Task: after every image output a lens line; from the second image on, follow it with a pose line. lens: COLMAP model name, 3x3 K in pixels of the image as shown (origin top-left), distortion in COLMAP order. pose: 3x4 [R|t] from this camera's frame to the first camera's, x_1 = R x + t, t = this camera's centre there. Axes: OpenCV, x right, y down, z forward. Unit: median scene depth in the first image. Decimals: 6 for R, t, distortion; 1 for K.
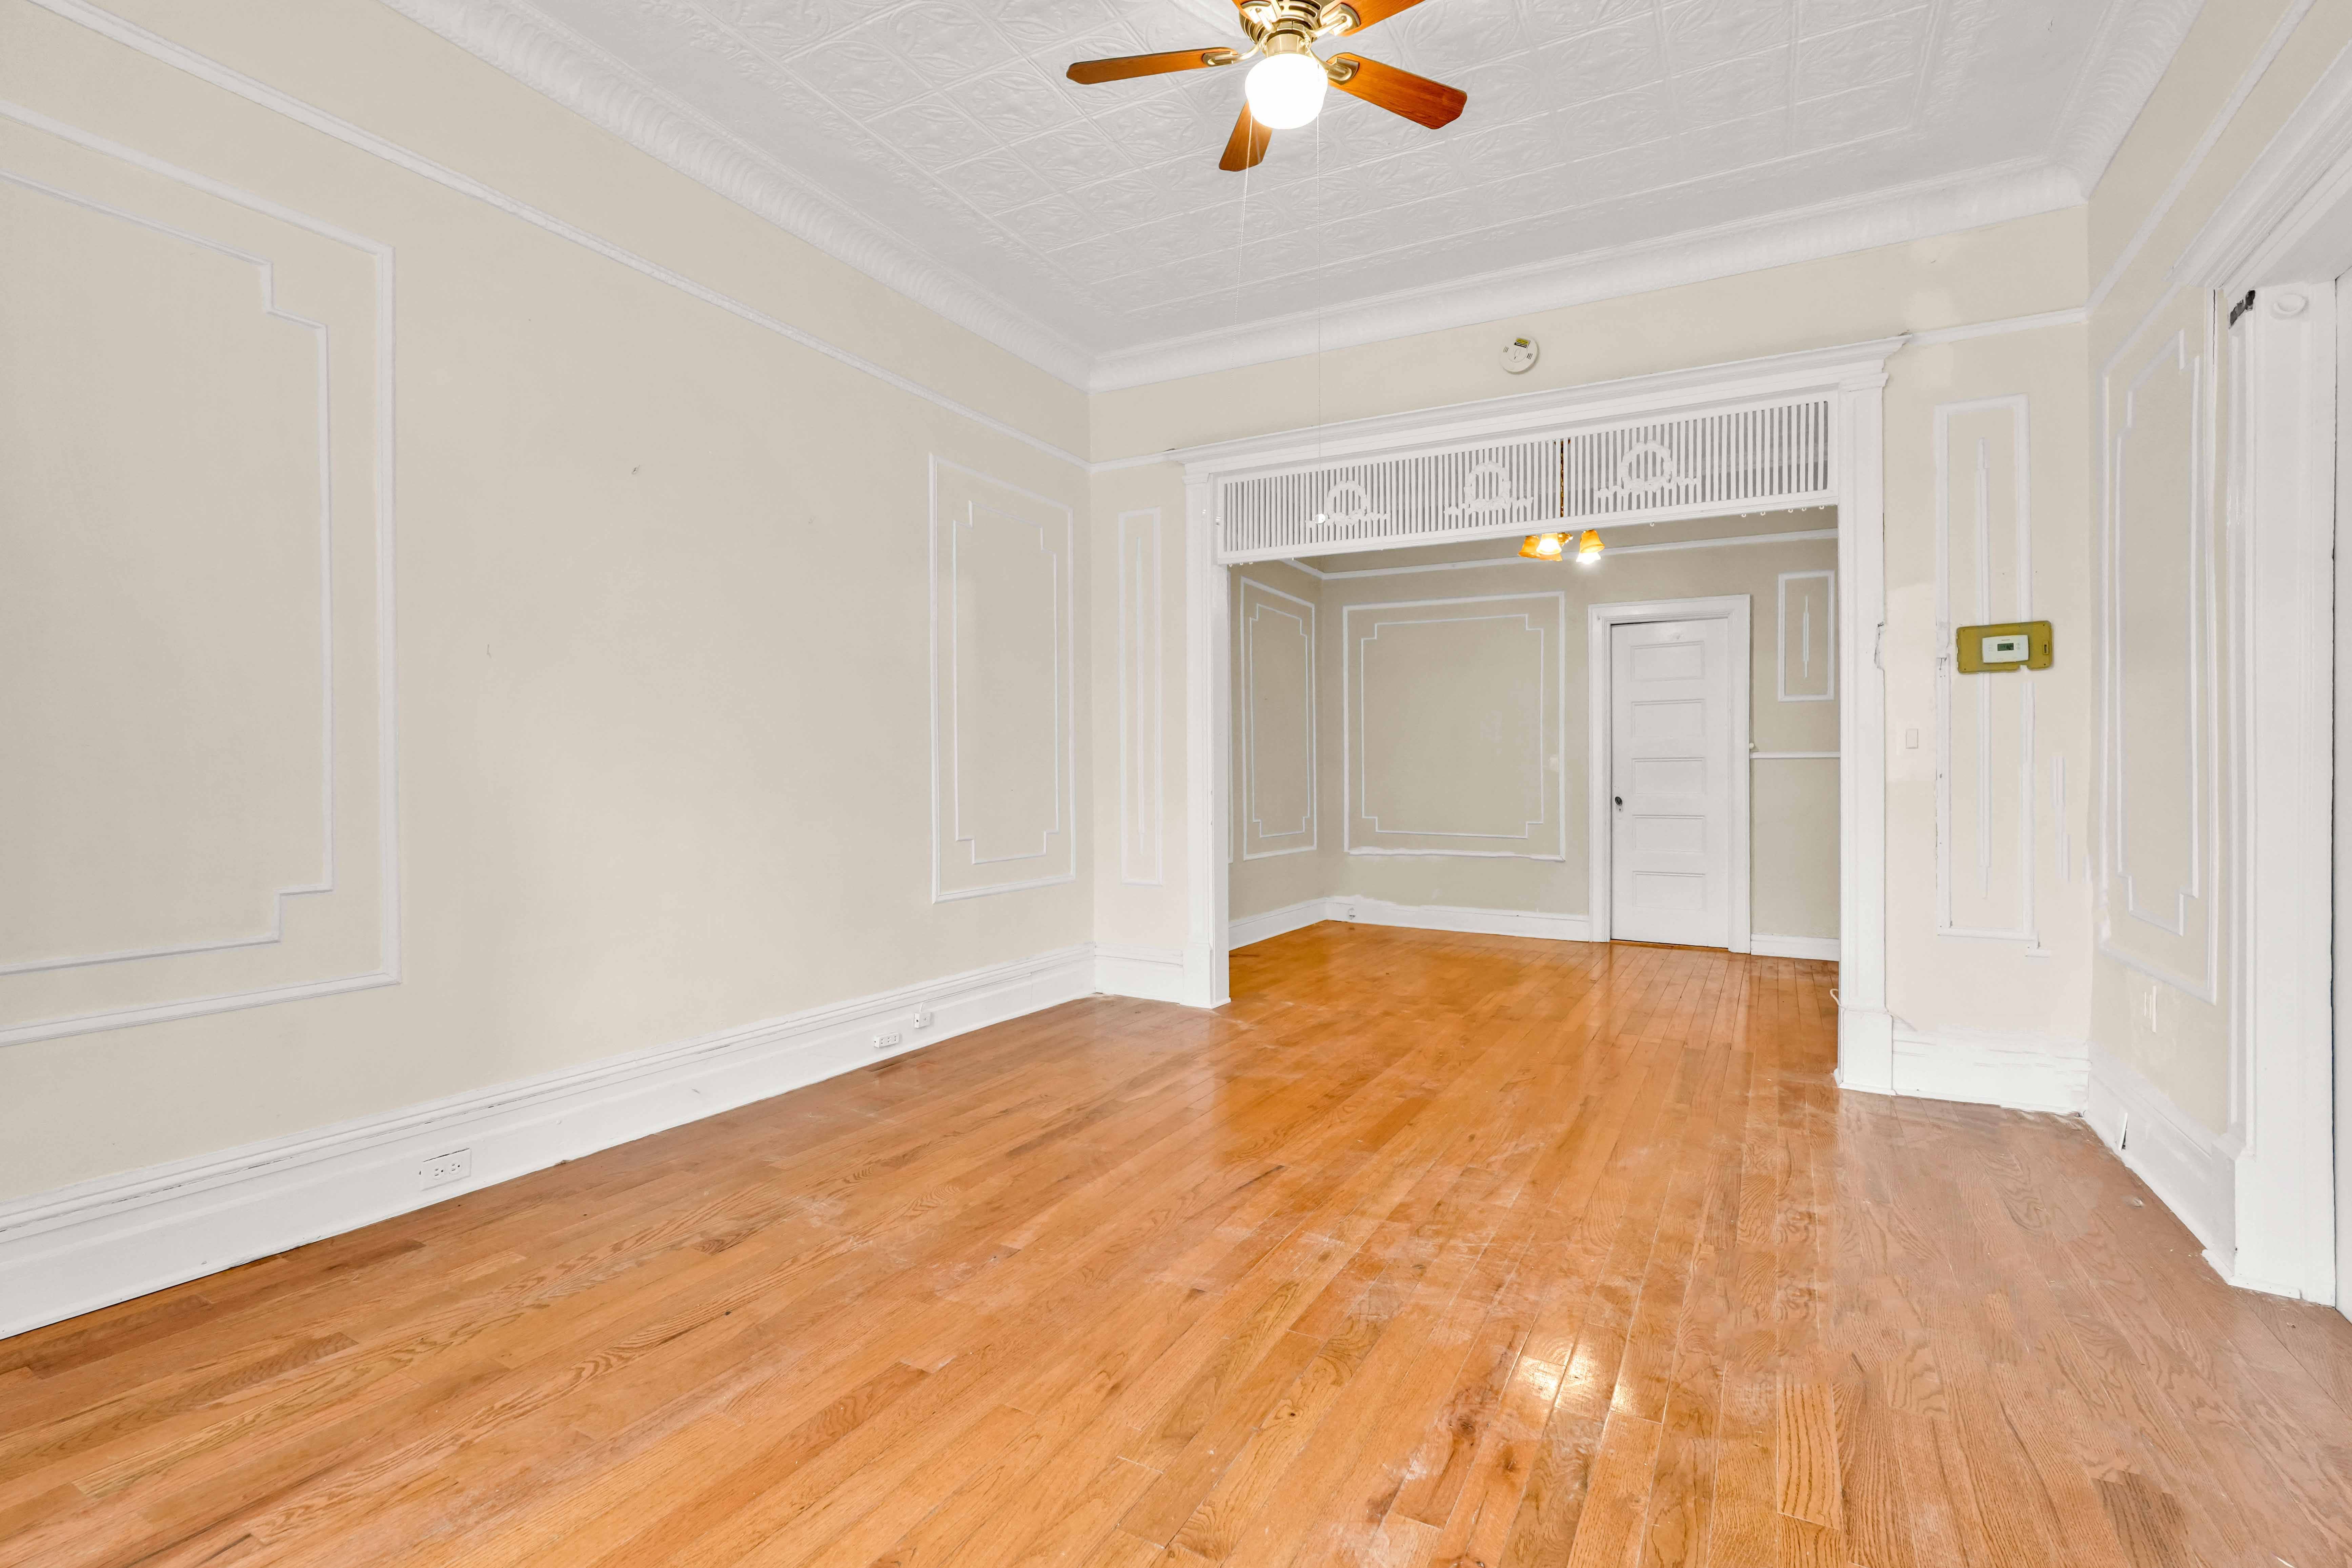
lens RADIAL K [[1107.2, 0, 1176.0], [0, 1107.2, 784.0], [0, 0, 1]] dist [-0.024311, 0.013869]
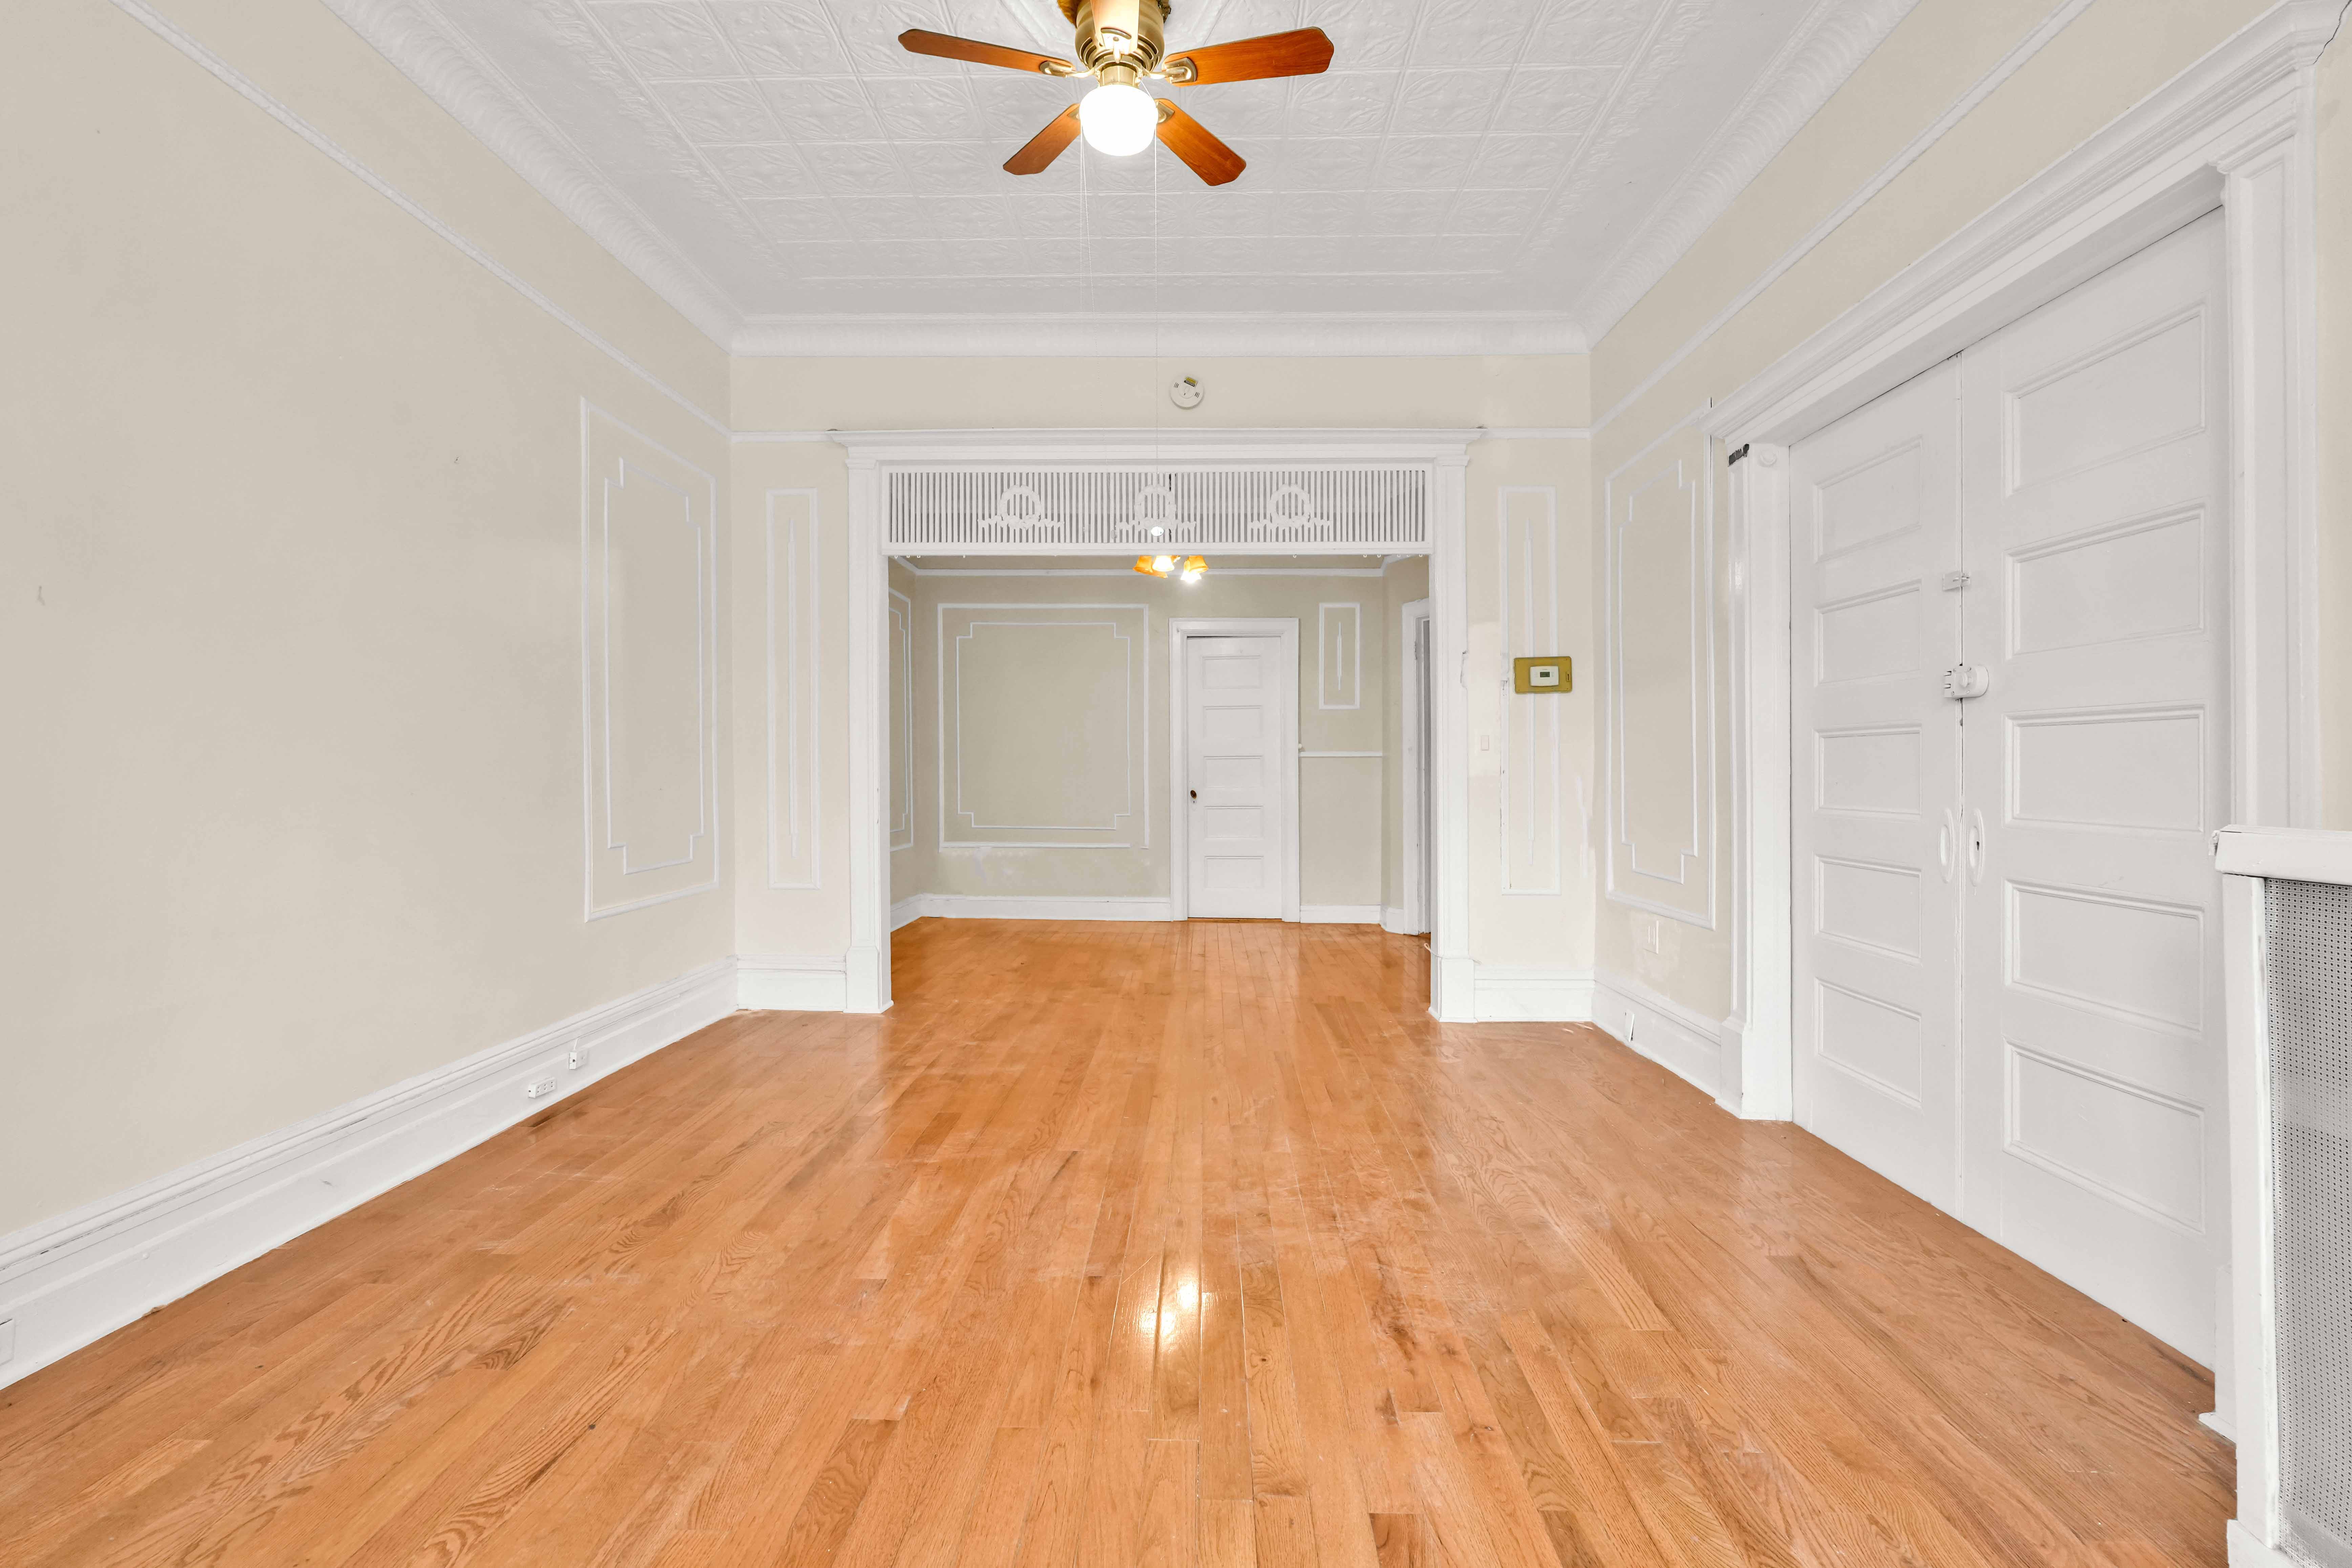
lens RADIAL K [[1091.1, 0, 1186.4], [0, 1091.1, 775.4], [0, 0, 1]] dist [-0.022043, 0.010107]
pose [[0.881315, -0.002920, 0.472520, -0.232019], [0.004775, 0.999985, -0.002728, -0.001580], [-0.472505, 0.004661, 0.881316, 0.042883]]
